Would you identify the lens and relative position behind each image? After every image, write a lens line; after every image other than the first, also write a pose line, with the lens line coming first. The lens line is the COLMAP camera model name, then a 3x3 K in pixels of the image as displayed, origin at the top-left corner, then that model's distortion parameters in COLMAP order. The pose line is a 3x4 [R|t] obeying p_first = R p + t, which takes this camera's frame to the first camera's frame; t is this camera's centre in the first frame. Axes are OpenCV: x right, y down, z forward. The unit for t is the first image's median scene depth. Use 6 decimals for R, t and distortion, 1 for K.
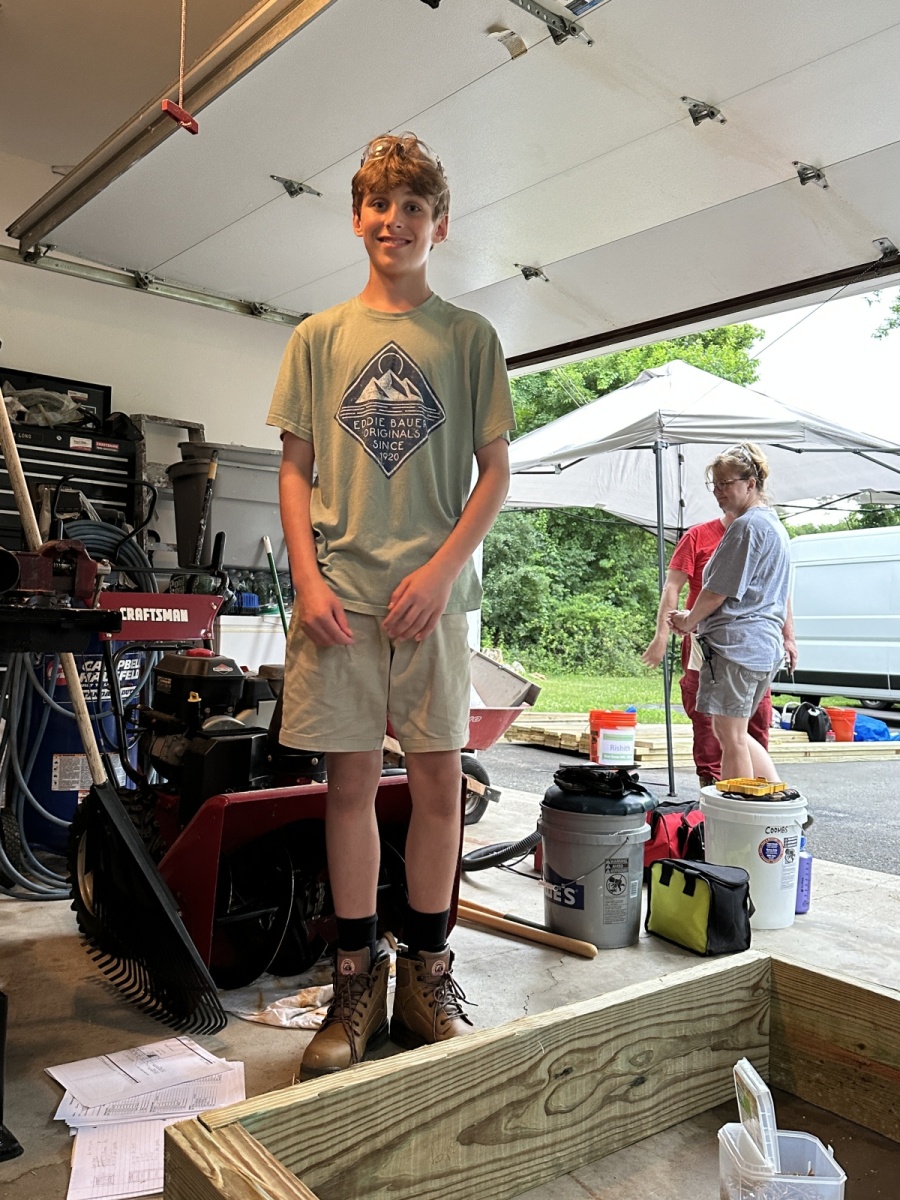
lens RADIAL K [[997.6, 0, 462.1], [0, 997.6, 610.0], [0, 0, 1]] dist [0.054456, -0.045934]
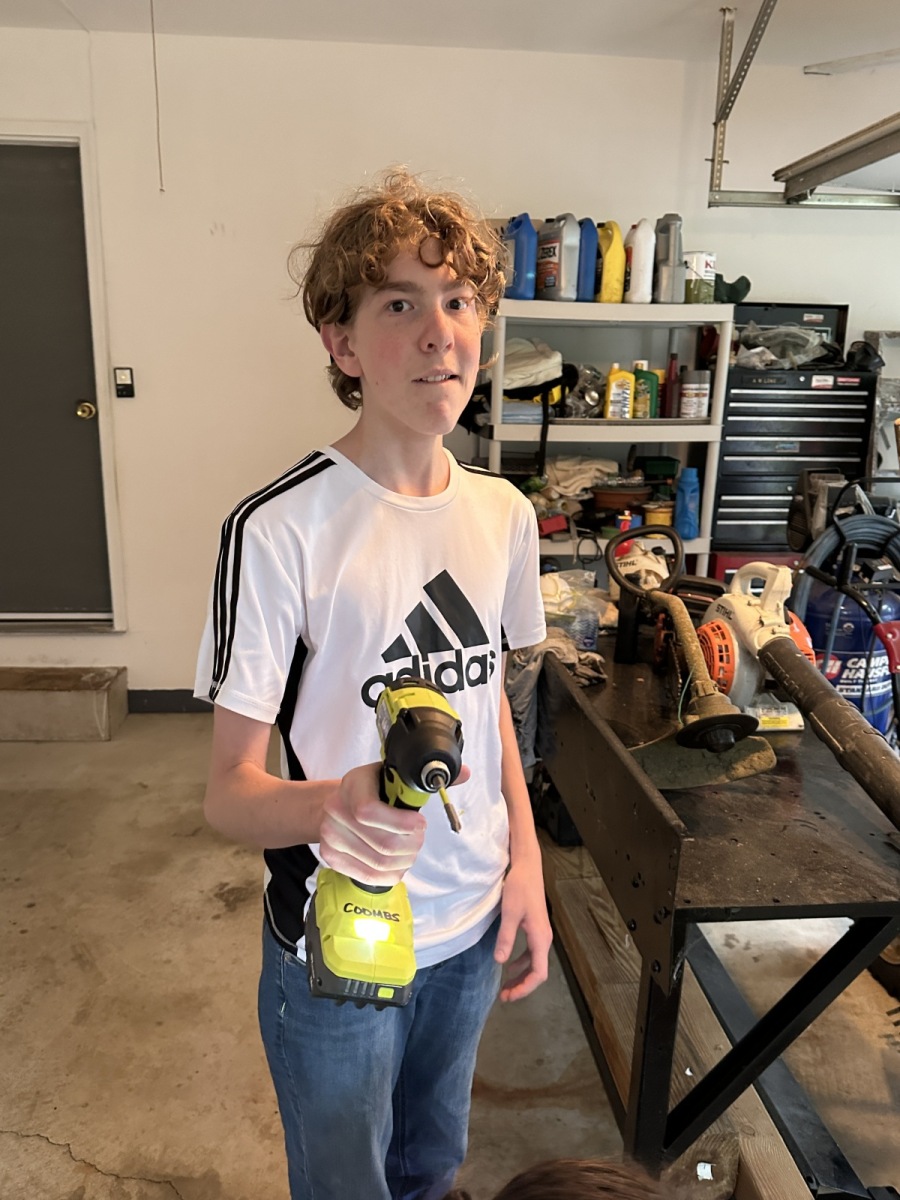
lens RADIAL K [[906.1, 0, 456.1], [0, 906.1, 618.8], [0, 0, 1]] dist [0.027799, -0.057067]
pose [[0.813900, 0.121267, -0.568209, -0.200606], [0.019823, 0.971611, 0.235754, -0.228108], [0.580667, -0.203144, 0.788390, 0.068171]]
